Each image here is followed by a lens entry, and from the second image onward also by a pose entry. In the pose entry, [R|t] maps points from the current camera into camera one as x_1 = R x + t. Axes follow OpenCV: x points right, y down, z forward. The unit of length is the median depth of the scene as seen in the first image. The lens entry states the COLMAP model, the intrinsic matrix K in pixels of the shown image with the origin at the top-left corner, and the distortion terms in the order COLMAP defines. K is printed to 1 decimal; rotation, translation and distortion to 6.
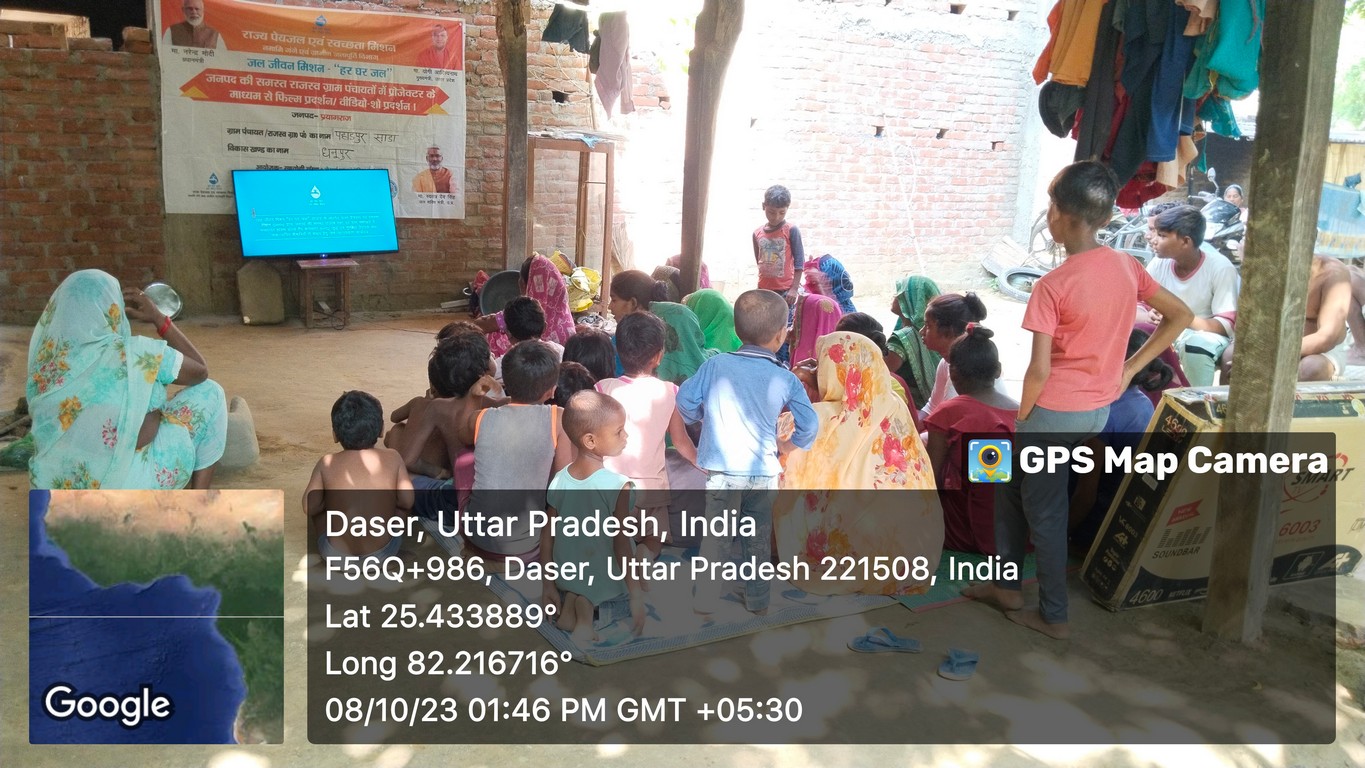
lens RADIAL K [[1073.9, 0, 682.5], [0, 1073.9, 384.0], [0, 0, 1]] dist [0.044847, -0.101108]
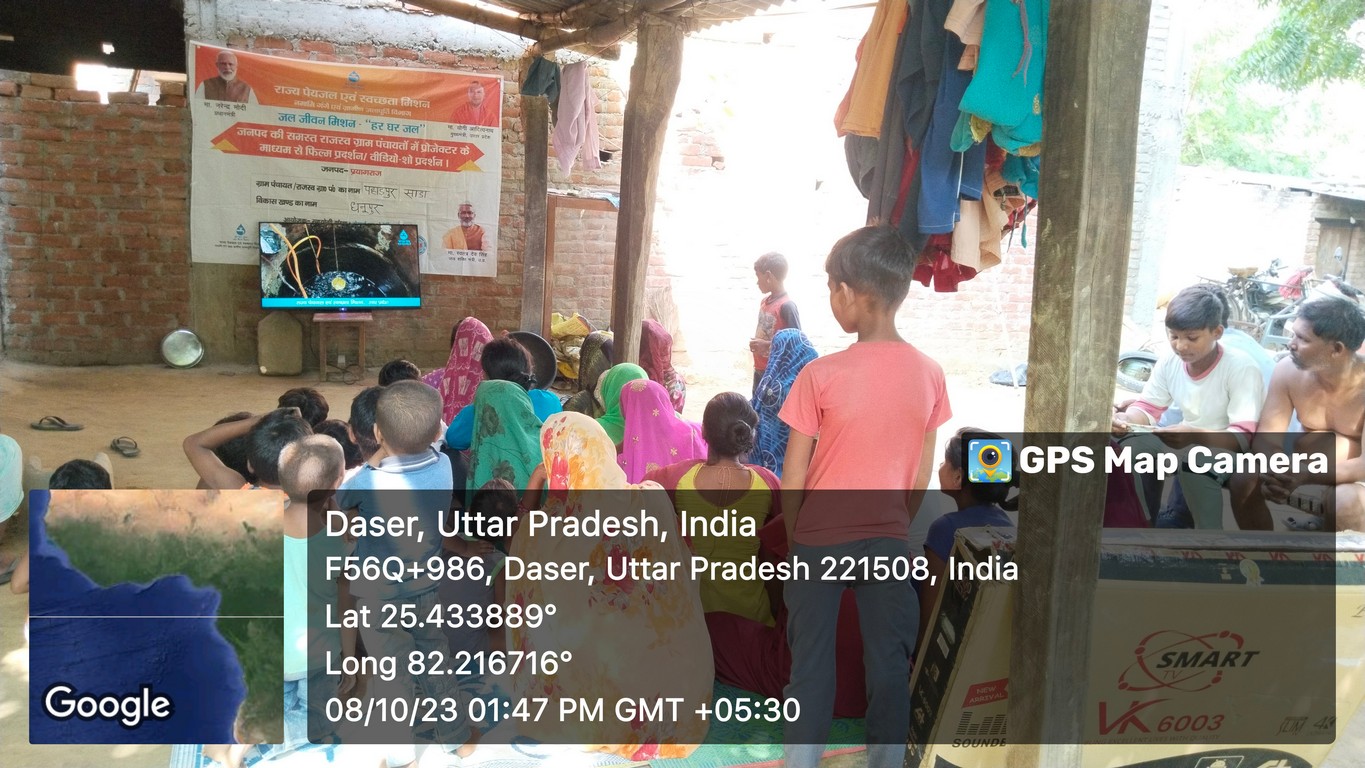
lens RADIAL K [[1071.8, 0, 682.0], [0, 1071.8, 387.3], [0, 0, 1]] dist [0.065738, -0.137319]
pose [[0.980934, 0.051444, -0.187407, 0.170698], [-0.061357, 0.996986, -0.047482, -0.020035], [0.184400, 0.058076, 0.981134, 0.089952]]
